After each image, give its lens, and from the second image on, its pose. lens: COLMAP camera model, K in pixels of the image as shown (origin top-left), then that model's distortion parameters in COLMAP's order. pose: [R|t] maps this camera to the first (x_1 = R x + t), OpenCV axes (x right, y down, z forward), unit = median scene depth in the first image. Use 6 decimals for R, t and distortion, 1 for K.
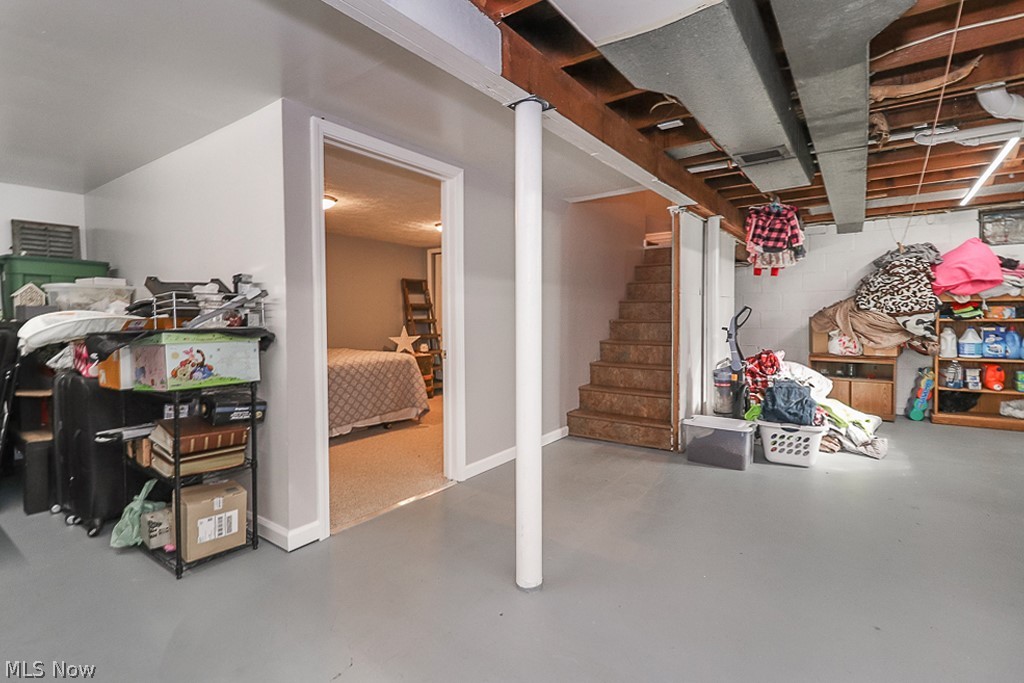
lens RADIAL K [[497.0, 0, 509.7], [0, 497.0, 327.8], [0, 0, 1]] dist [-0.000019, -0.002119]
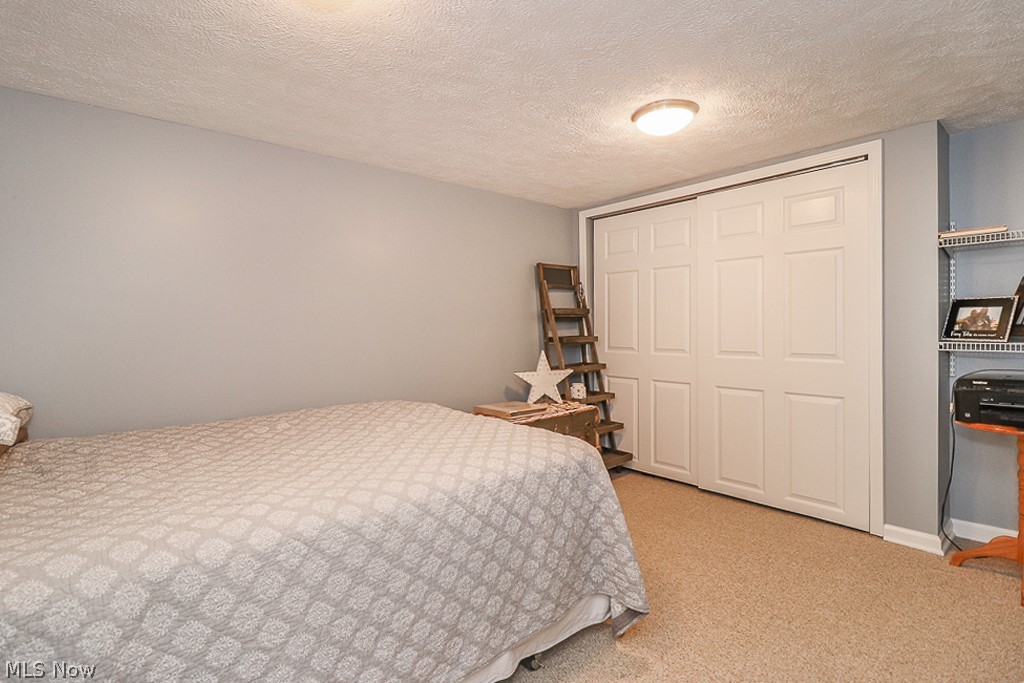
lens RADIAL K [[497.0, 0, 509.7], [0, 497.0, 327.8], [0, 0, 1]] dist [-0.000019, -0.002119]
pose [[0.977322, -0.003895, -0.211724, -0.133625], [0.000879, 0.999897, -0.014340, -0.020102], [0.211758, 0.013828, 0.977224, 0.472034]]
